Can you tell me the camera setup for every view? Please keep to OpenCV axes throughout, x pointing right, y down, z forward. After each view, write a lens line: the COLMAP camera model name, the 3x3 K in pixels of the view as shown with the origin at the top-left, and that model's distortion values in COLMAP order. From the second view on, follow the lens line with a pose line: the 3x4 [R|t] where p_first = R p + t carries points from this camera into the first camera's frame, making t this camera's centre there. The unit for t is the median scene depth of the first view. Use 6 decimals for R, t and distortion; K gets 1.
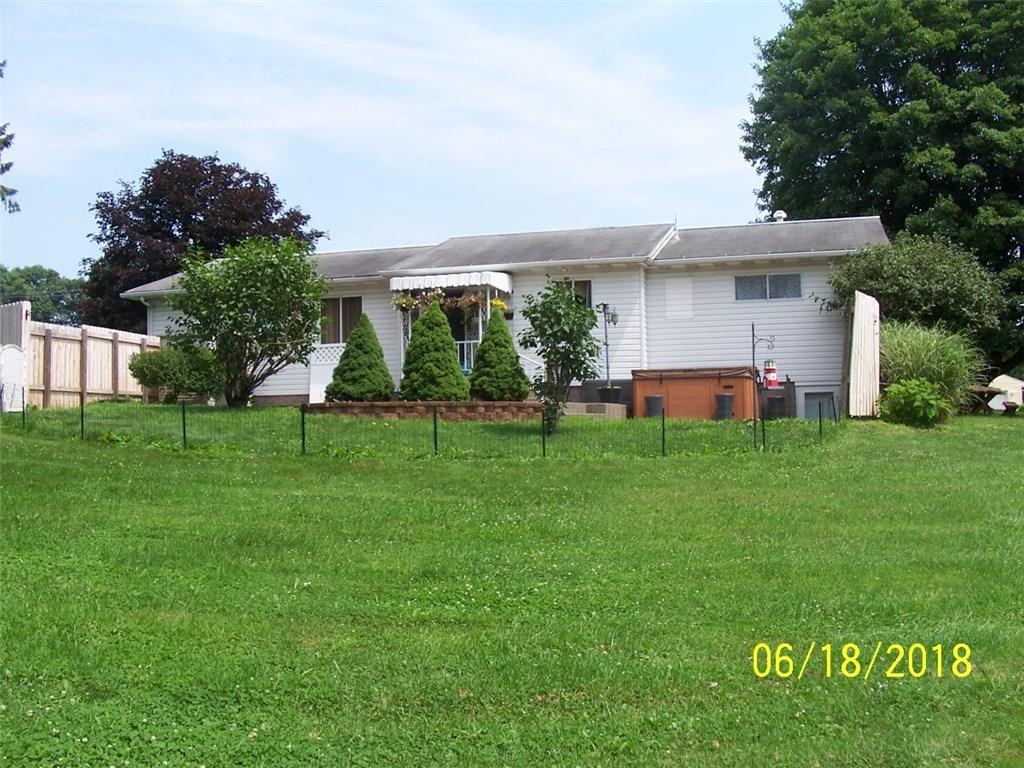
lens RADIAL K [[1084.5, 0, 512.0], [0, 1084.5, 384.0], [0, 0, 1]] dist [-0.137352, 0.041742]
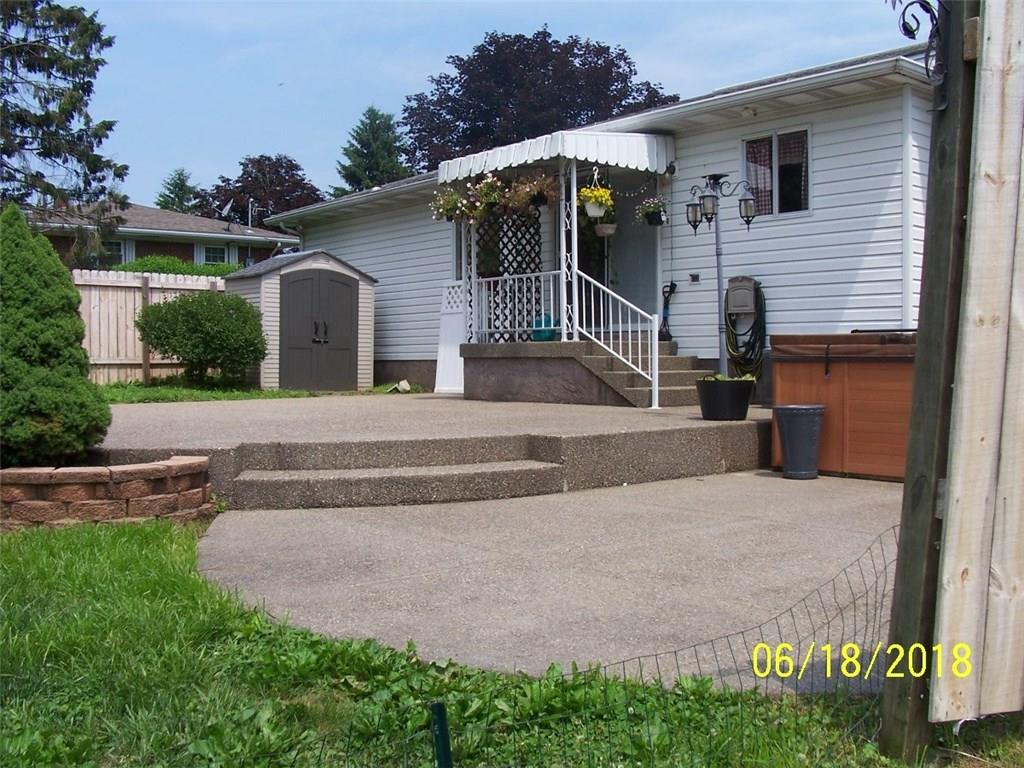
lens RADIAL K [[1084.5, 0, 512.0], [0, 1084.5, 384.0], [0, 0, 1]] dist [-0.137352, 0.041742]
pose [[0.818044, 0.025944, -0.574571, 0.237124], [0.014573, 0.997726, 0.065800, -0.020506], [0.574971, -0.062201, 0.815806, 0.564028]]
